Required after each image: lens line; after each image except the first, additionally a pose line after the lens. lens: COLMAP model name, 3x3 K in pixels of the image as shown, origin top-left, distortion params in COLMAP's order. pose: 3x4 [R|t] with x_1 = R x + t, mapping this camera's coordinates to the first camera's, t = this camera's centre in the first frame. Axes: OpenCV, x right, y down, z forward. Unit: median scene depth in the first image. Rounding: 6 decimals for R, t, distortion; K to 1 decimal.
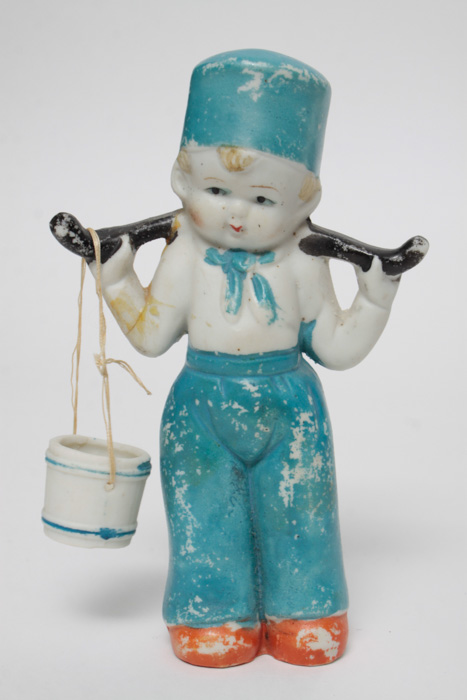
lens RADIAL K [[1307.4, 0, 235.0], [0, 1307.4, 360.3], [0, 0, 1]] dist [0.019030, 0.000000]
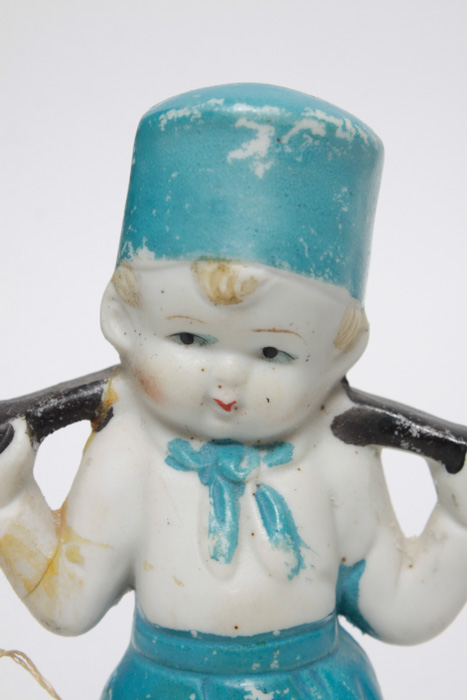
lens RADIAL K [[1614.1, 0, 236.4], [0, 1614.1, 351.2], [0, 0, 1]] dist [0.069894, 0.000000]
pose [[0.995886, -0.024470, 0.087250, -0.051565], [0.031083, 0.996679, -0.075263, -0.070121], [-0.085119, 0.077666, 0.993339, 0.314220]]
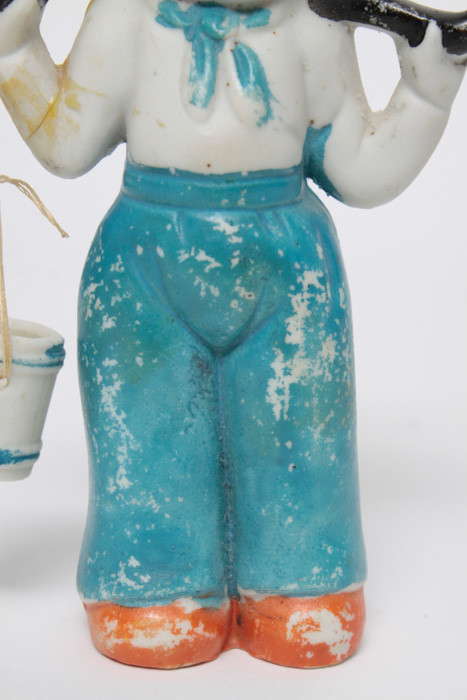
lens RADIAL K [[1614.1, 0, 236.1], [0, 1614.1, 348.4], [0, 0, 1]] dist [0.069894, 0.000000]
pose [[0.998920, 0.022692, 0.040551, -0.012943], [-0.025098, 0.997894, 0.059821, 0.031379], [-0.039108, -0.060775, 0.997385, 0.224993]]
